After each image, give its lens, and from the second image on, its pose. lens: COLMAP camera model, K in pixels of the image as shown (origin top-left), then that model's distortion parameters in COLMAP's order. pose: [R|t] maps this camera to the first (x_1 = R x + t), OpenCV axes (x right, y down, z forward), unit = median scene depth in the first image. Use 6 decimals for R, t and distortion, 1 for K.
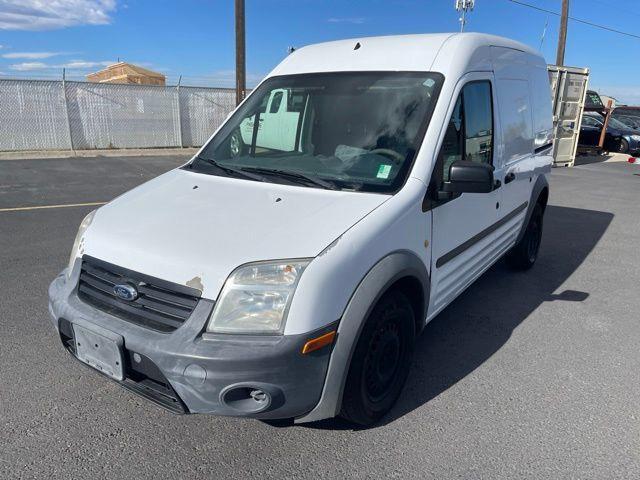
lens RADIAL K [[488.7, 0, 318.5], [0, 488.7, 229.7], [0, 0, 1]] dist [0.070411, -0.116008]
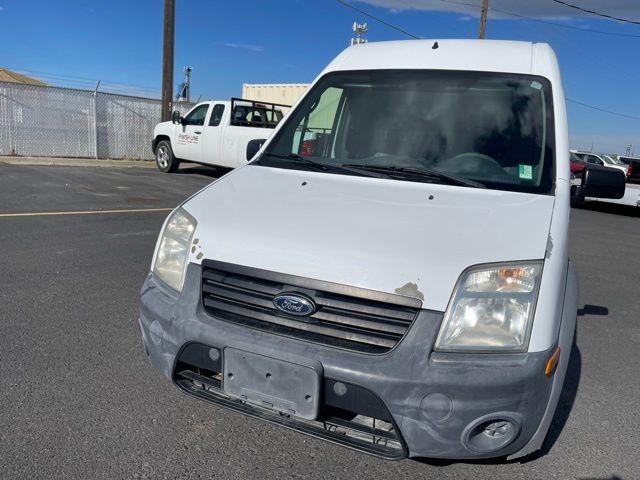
lens RADIAL K [[488.7, 0, 318.5], [0, 488.7, 229.7], [0, 0, 1]] dist [0.070411, -0.116008]
pose [[0.974488, 0.019932, 0.223552, -0.481080], [-0.008251, 0.998557, -0.053068, 0.044102], [-0.224287, 0.049869, 0.973246, 0.206003]]
